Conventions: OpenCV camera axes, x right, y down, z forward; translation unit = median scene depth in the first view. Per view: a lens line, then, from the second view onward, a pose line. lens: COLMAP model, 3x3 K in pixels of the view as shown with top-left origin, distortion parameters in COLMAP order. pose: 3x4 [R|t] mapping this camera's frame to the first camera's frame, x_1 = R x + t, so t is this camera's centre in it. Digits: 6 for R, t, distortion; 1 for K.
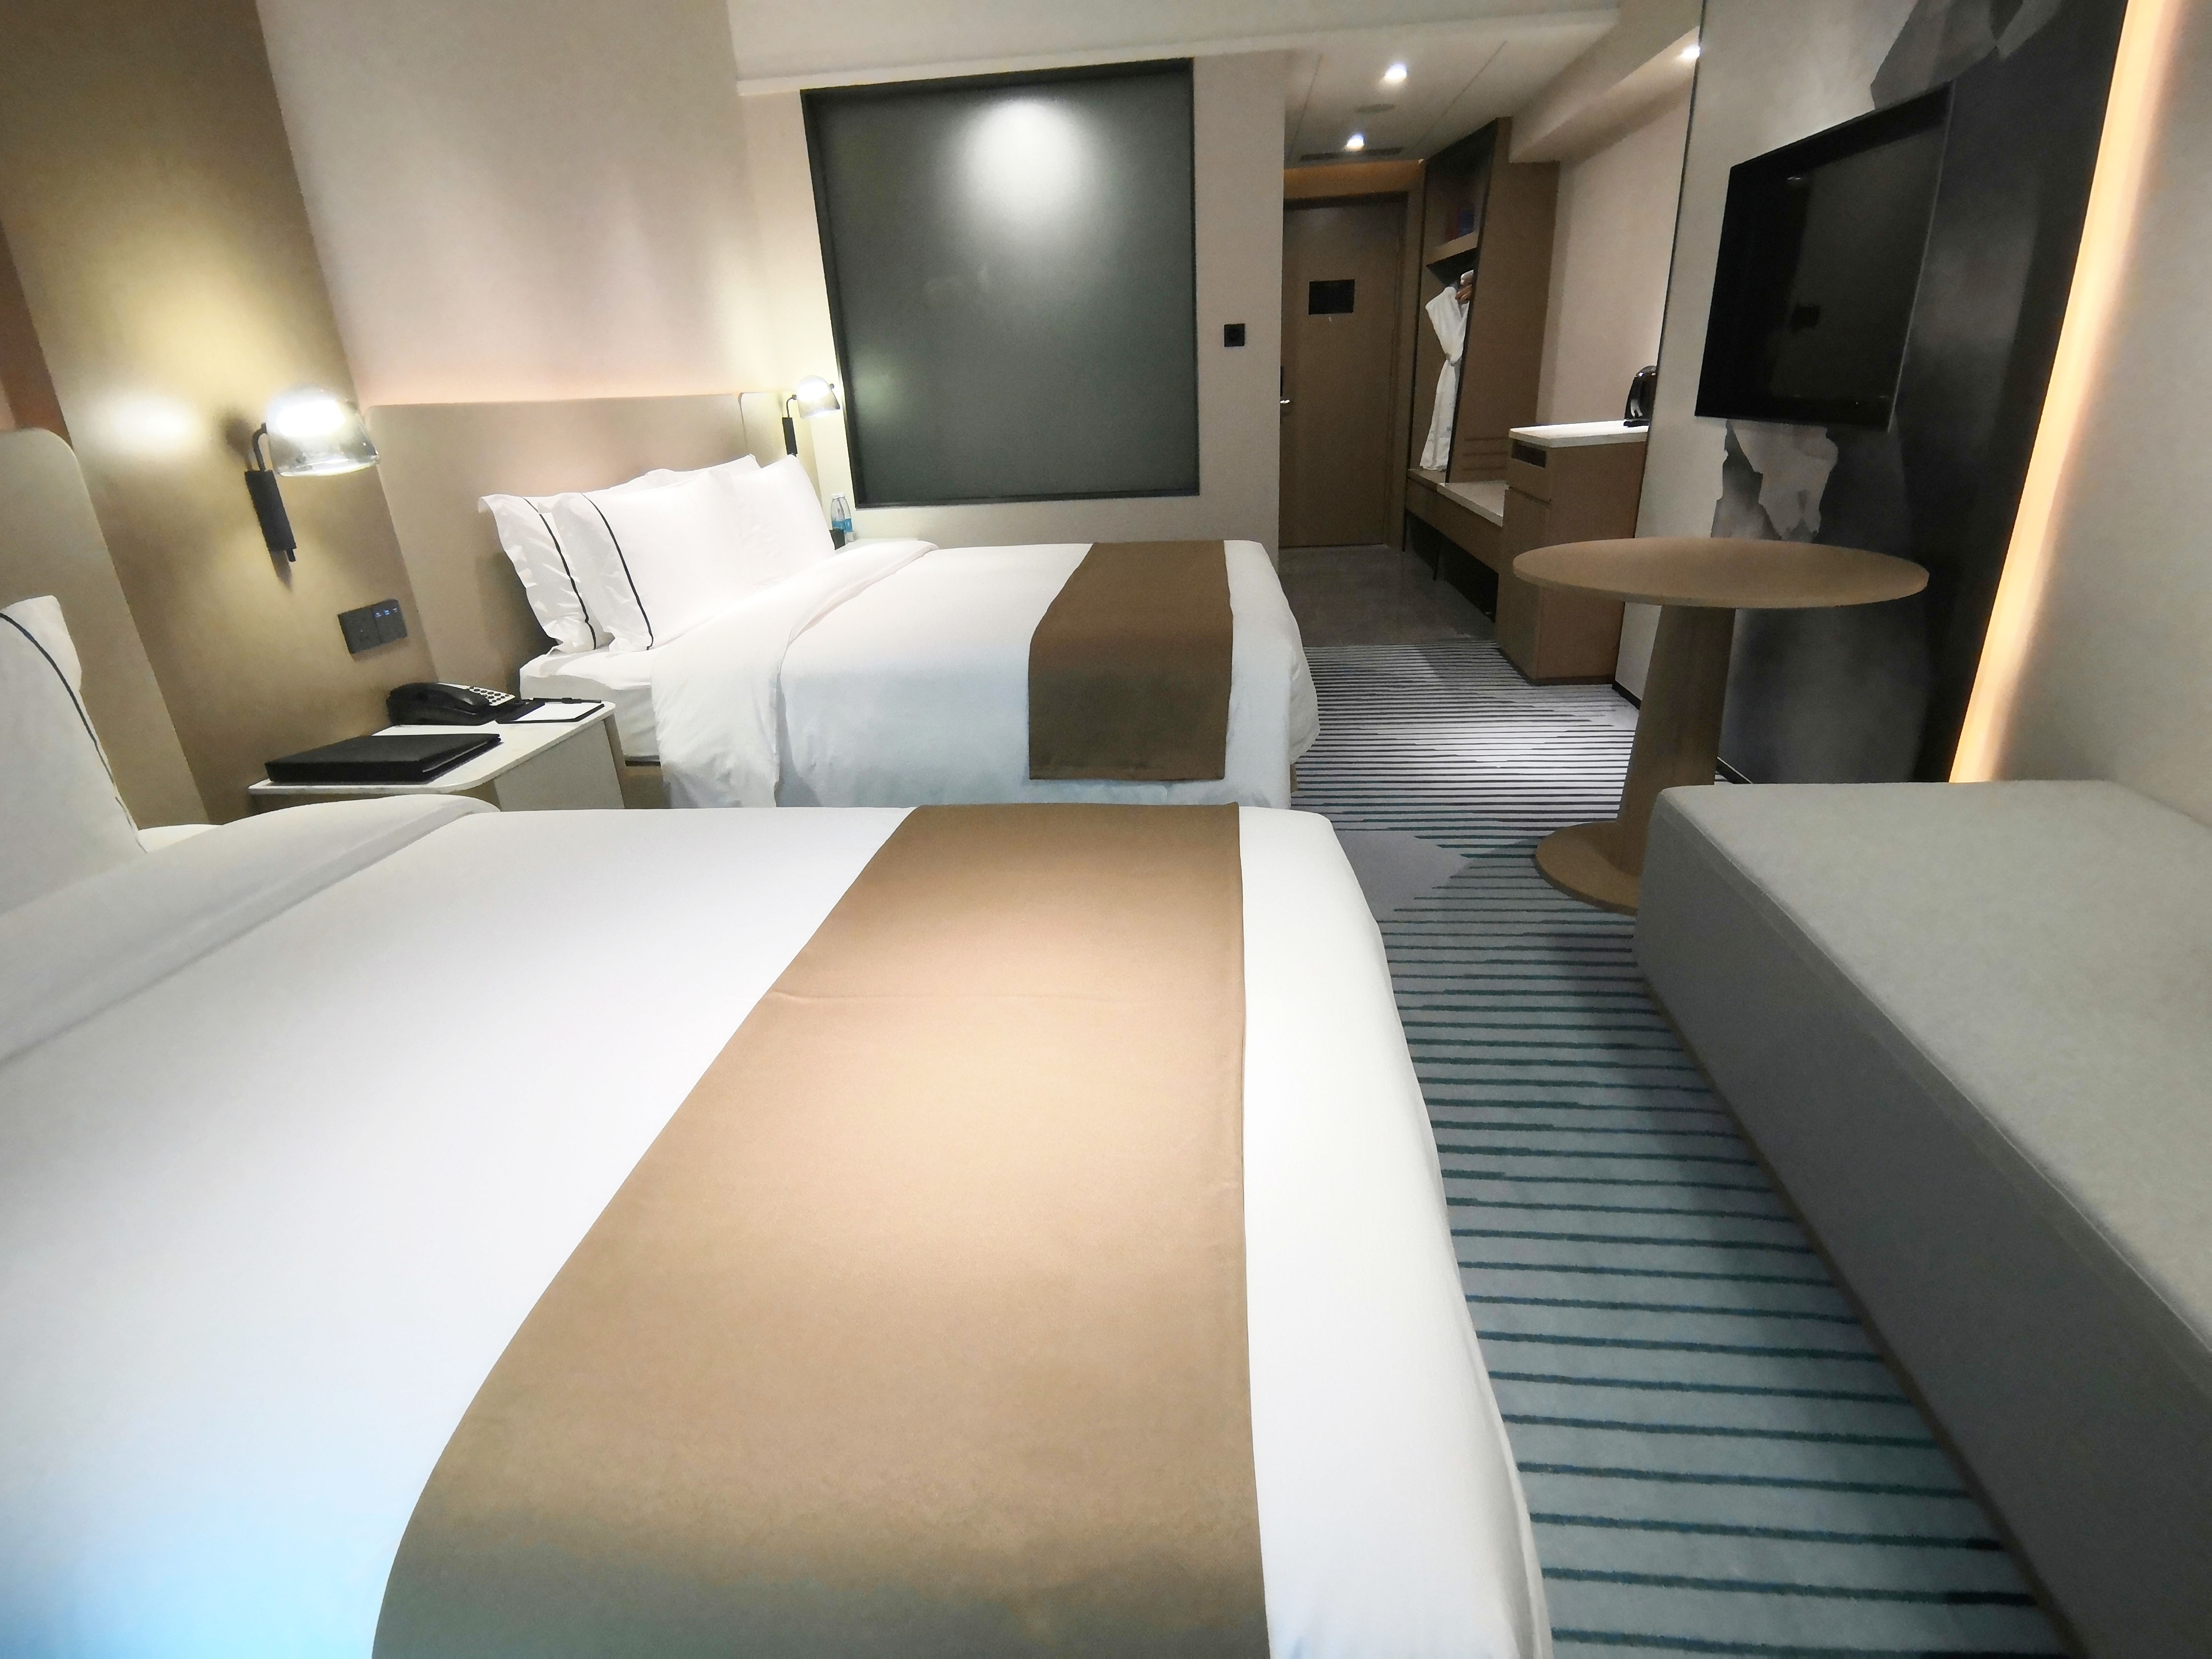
lens RADIAL K [[1089.3, 0, 1091.3], [0, 1089.3, 816.1], [0, 0, 1]] dist [0.003662, -0.003074]
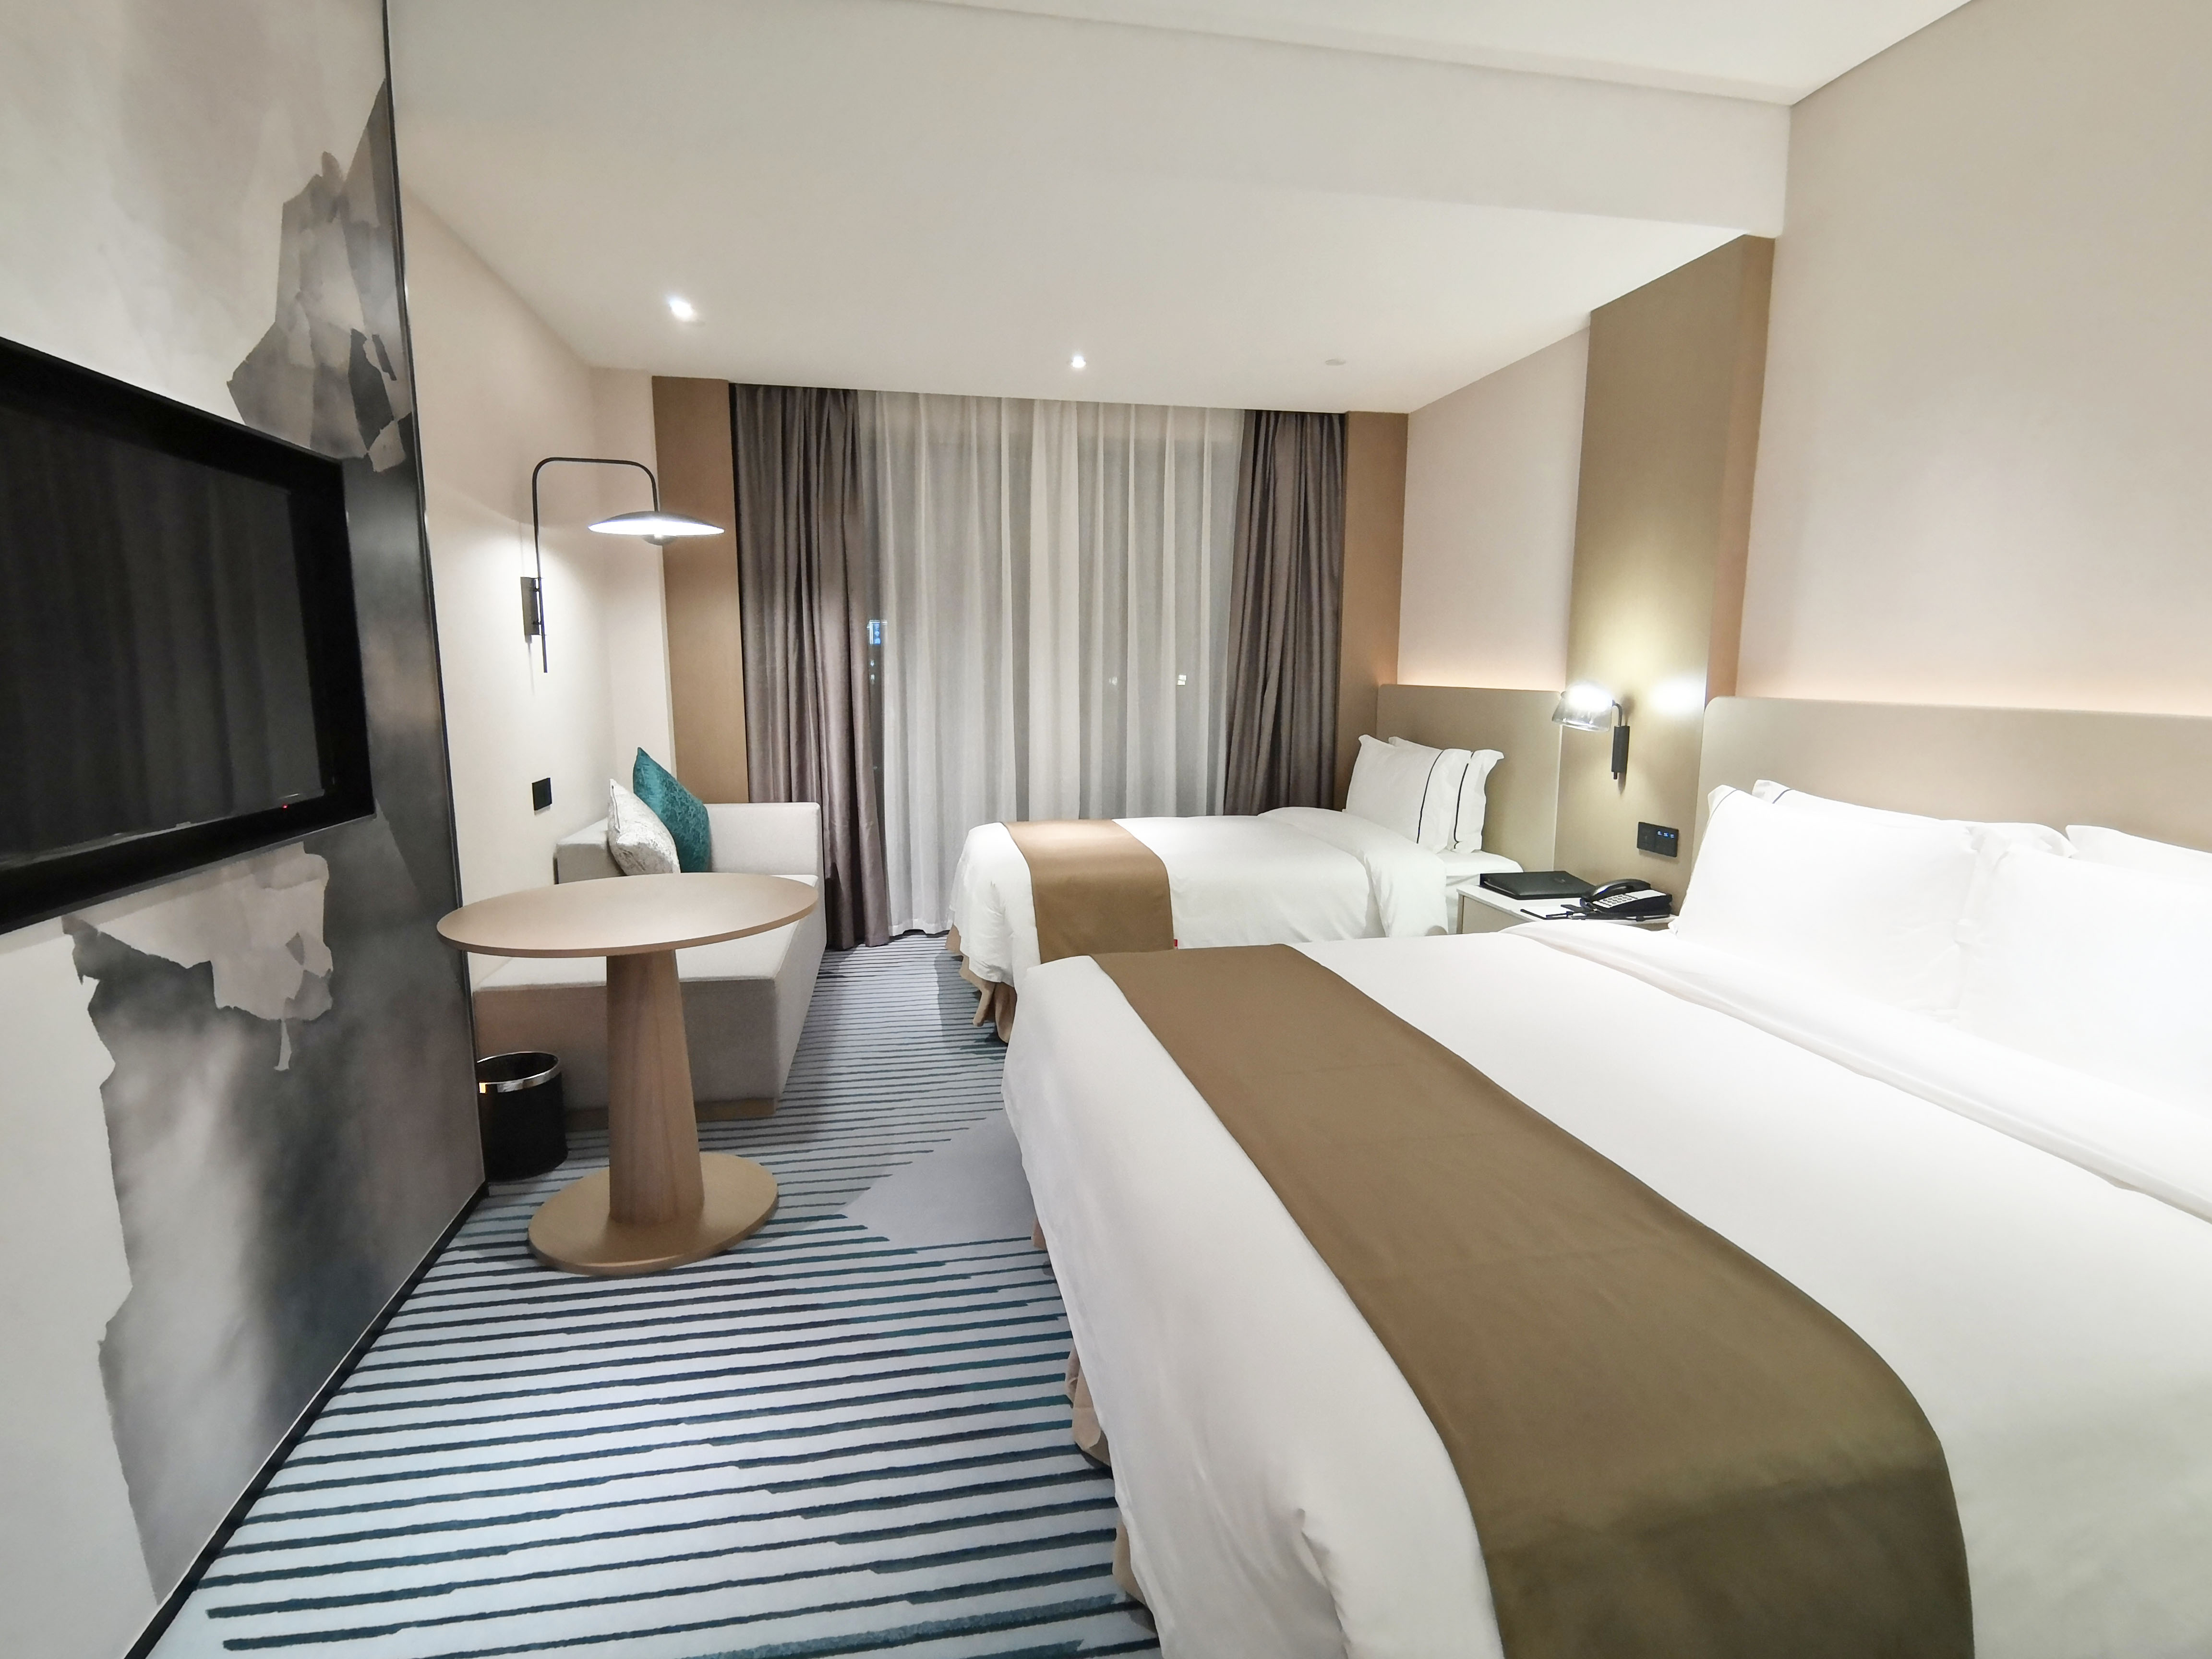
lens RADIAL K [[1089.3, 0, 1093.7], [0, 1089.3, 840.1], [0, 0, 1]] dist [0.003662, -0.003074]
pose [[-0.959846, 0.087787, -0.266437, 0.425257], [-0.065633, 0.853139, 0.517538, -0.854849], [0.272741, 0.514244, -0.813121, 1.941828]]
